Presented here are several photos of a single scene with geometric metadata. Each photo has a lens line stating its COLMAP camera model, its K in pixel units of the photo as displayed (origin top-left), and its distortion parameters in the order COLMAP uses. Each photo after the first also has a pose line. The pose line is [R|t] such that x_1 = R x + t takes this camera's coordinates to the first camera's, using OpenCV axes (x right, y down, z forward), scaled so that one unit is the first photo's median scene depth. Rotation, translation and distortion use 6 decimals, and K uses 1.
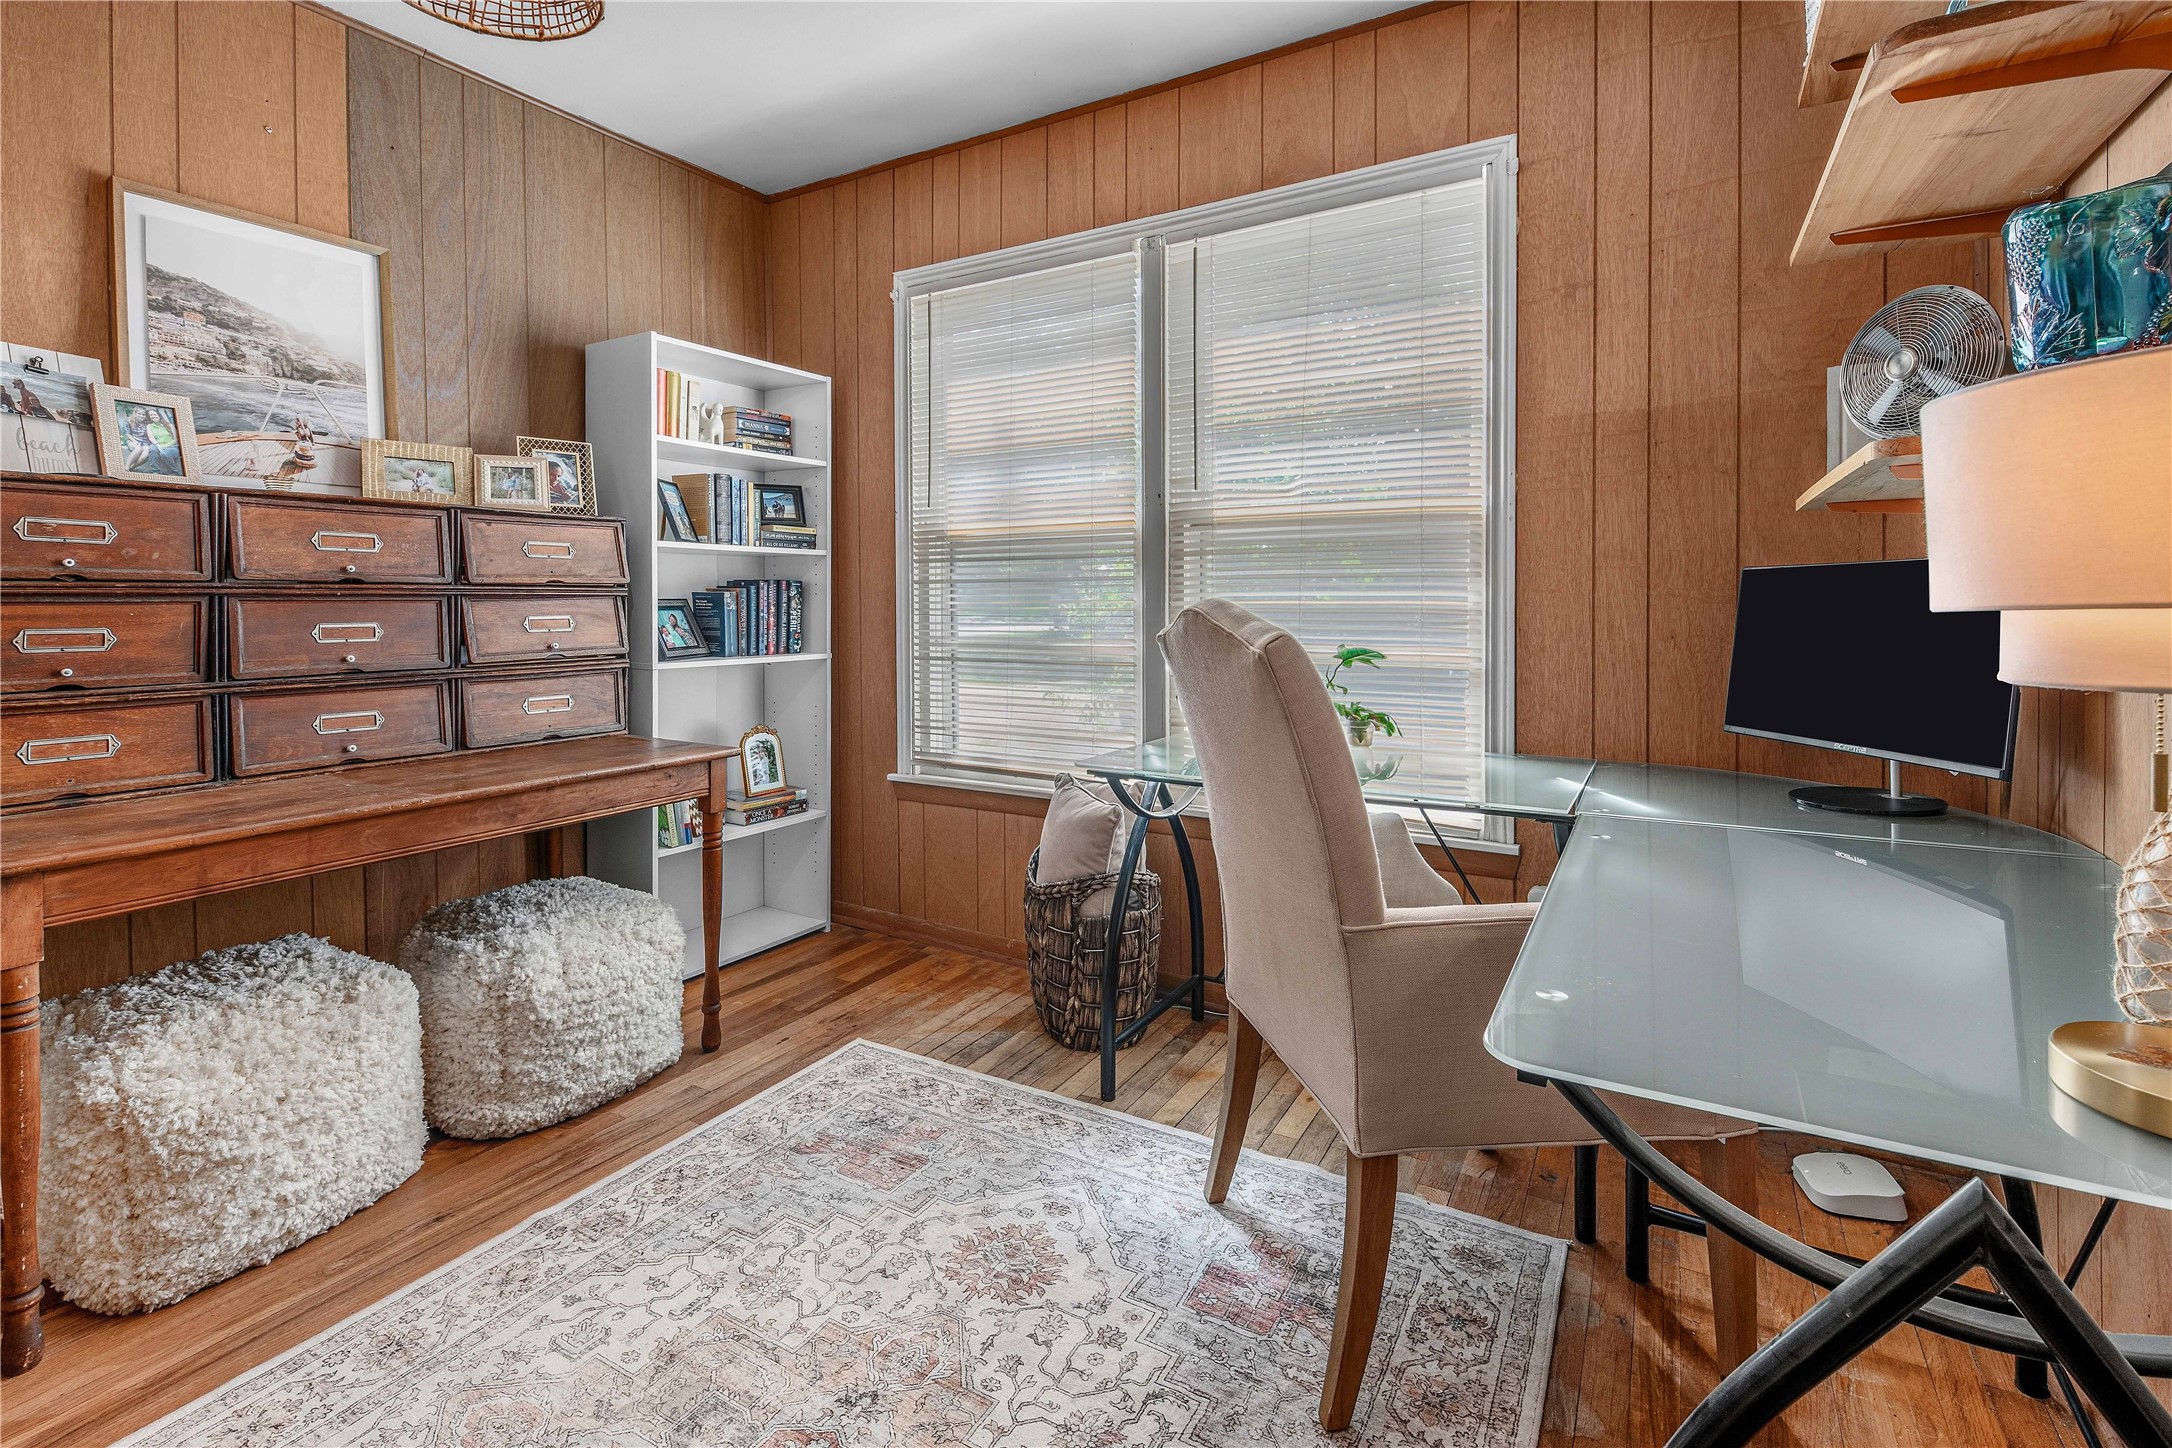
lens RADIAL K [[988.9, 0, 1081.2], [0, 988.9, 610.8], [0, 0, 1]] dist [0.002655, -0.000054]
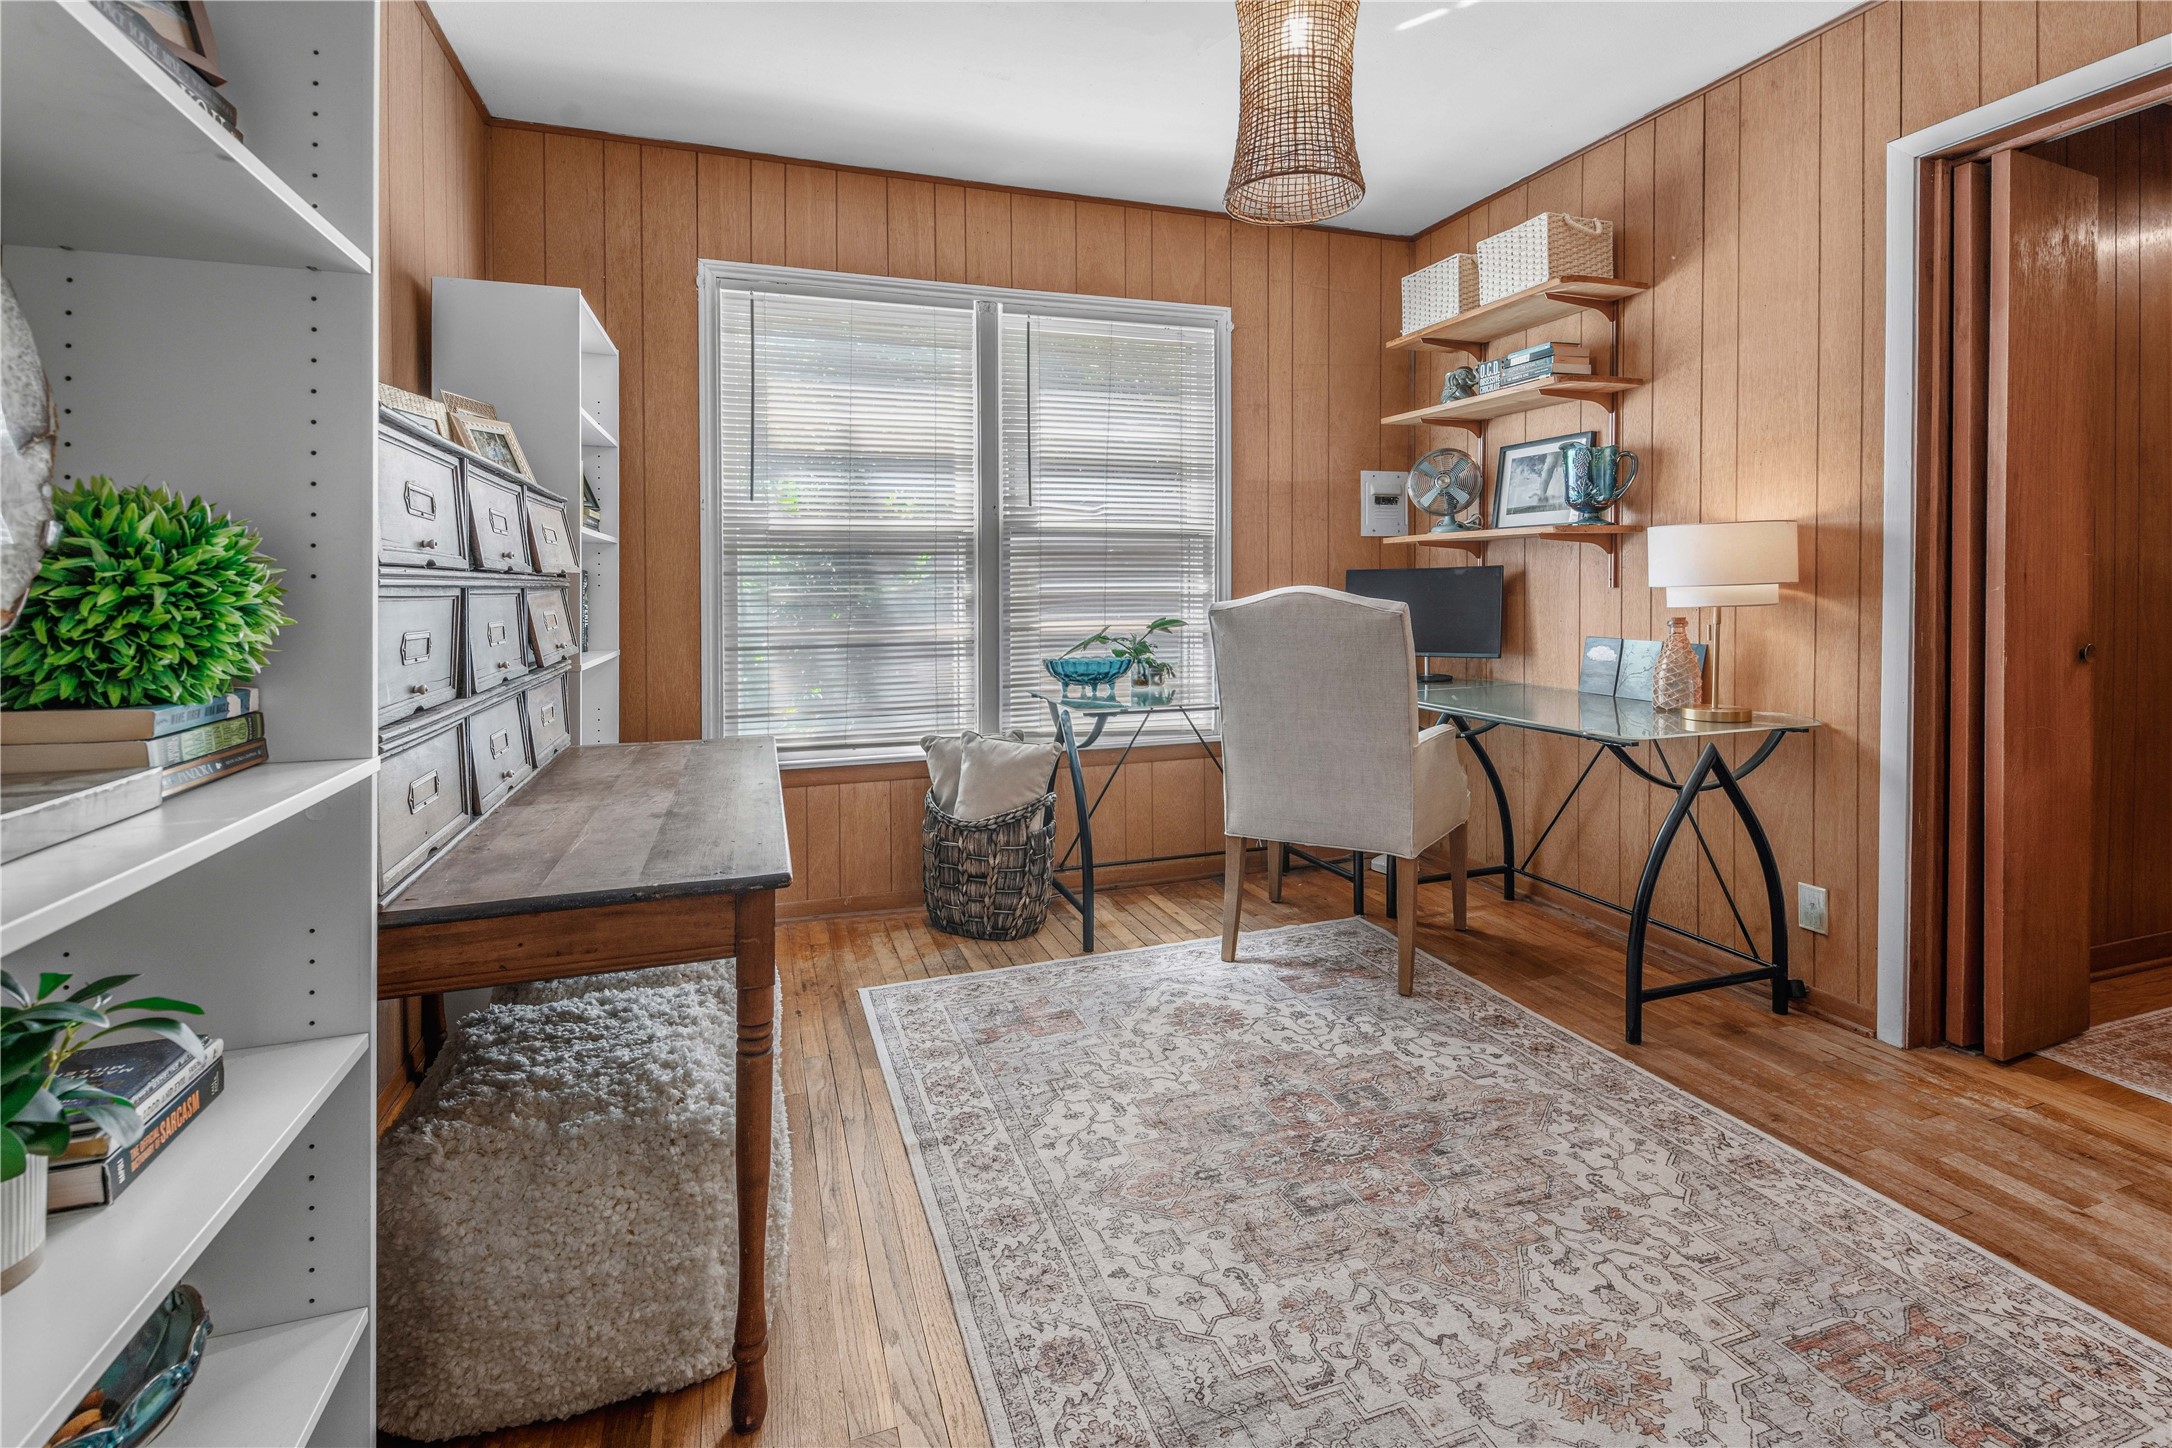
lens RADIAL K [[988.9, 0, 1081.2], [0, 988.9, 610.8], [0, 0, 1]] dist [0.002655, -0.000054]
pose [[0.656550, -0.020824, 0.753995, -0.879788], [0.015608, 0.999780, 0.014021, -0.000003], [-0.754121, 0.002563, 0.656731, 0.088665]]
